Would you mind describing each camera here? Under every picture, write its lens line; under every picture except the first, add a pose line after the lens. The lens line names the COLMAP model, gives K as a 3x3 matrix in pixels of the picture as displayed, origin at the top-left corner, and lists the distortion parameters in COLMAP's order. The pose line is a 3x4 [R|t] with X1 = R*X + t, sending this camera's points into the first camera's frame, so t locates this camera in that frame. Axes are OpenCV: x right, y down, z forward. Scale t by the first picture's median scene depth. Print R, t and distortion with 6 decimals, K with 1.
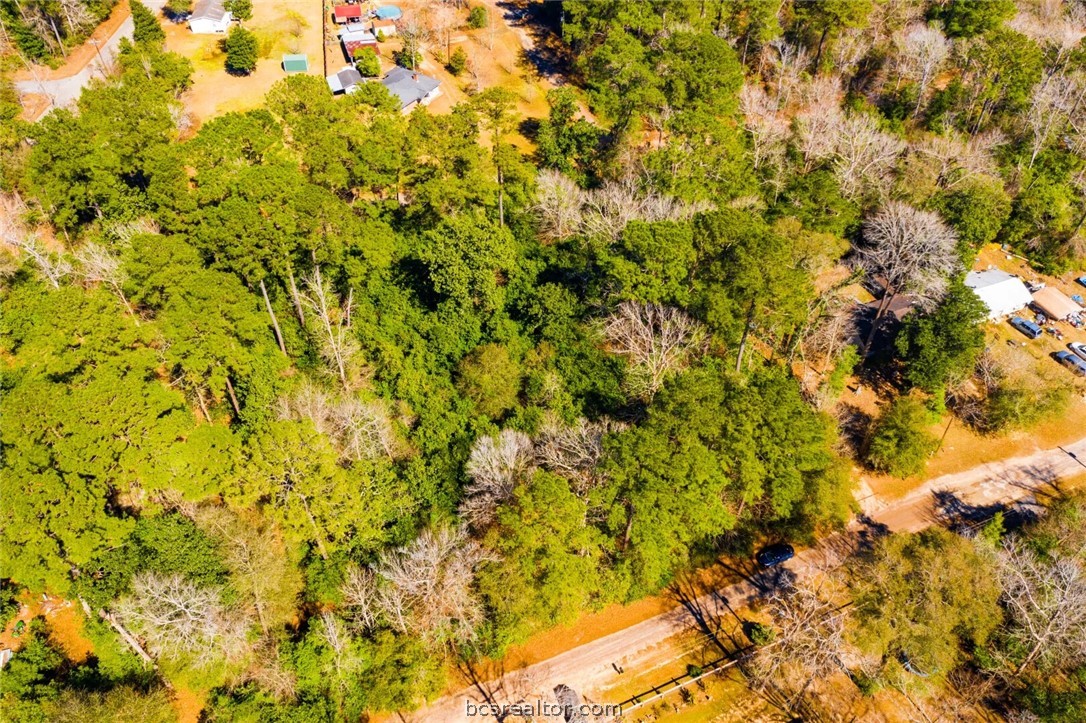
lens RADIAL K [[855.1, 0, 543.7], [0, 855.1, 360.9], [0, 0, 1]] dist [-0.002916, -0.002790]
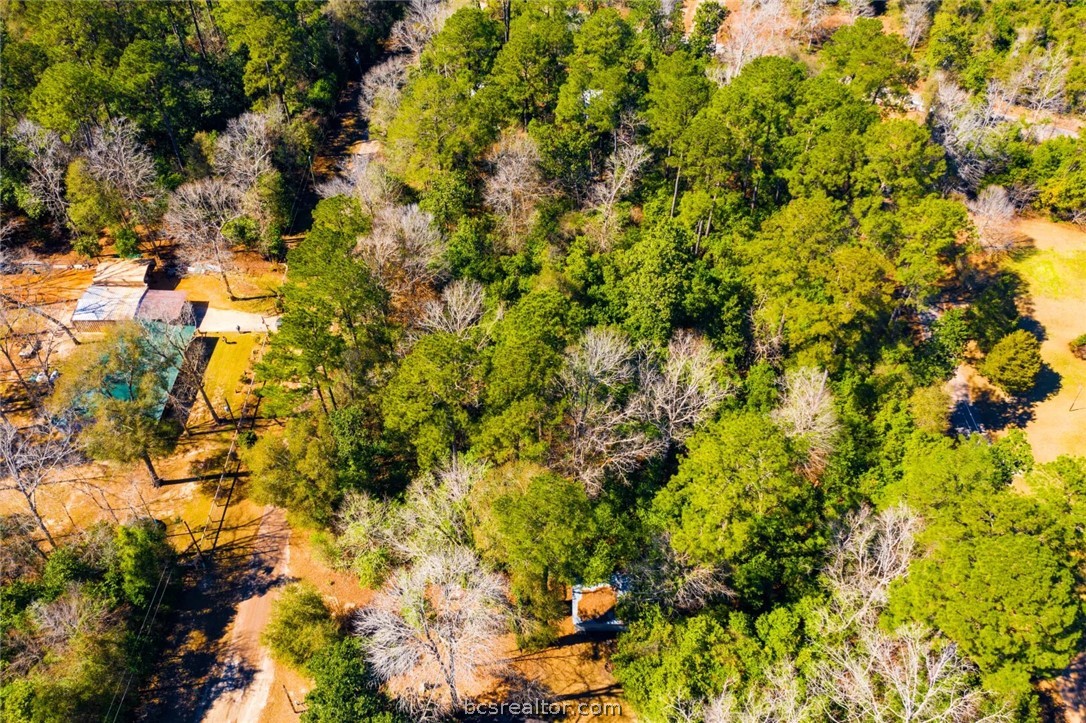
lens RADIAL K [[855.1, 0, 543.8], [0, 855.1, 361.9], [0, 0, 1]] dist [-0.002916, -0.002790]
pose [[-0.387037, 0.659665, -0.644240, 0.715626], [-0.663162, 0.286297, 0.691556, -0.727833], [0.640639, 0.694893, 0.326657, 0.722397]]
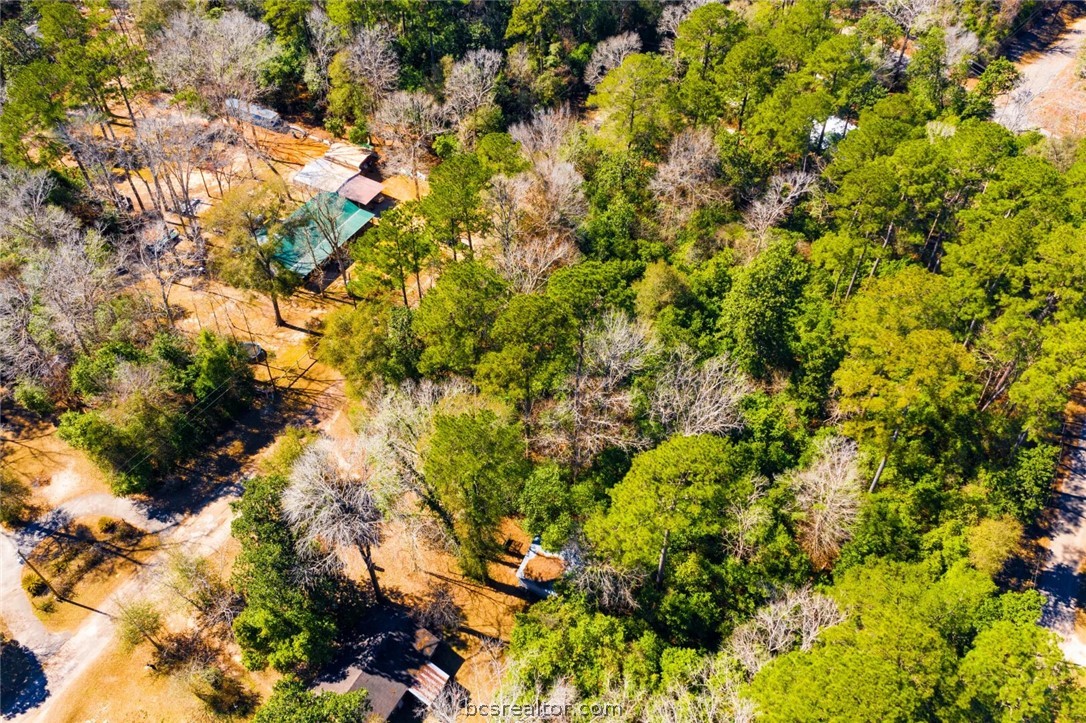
lens RADIAL K [[855.1, 0, 542.6], [0, 855.1, 364.3], [0, 0, 1]] dist [-0.002916, -0.002790]
pose [[-0.788112, 0.433448, -0.437038, 0.590236], [-0.451503, 0.075493, 0.889070, -0.905742], [0.418359, 0.898011, 0.136206, 0.905416]]
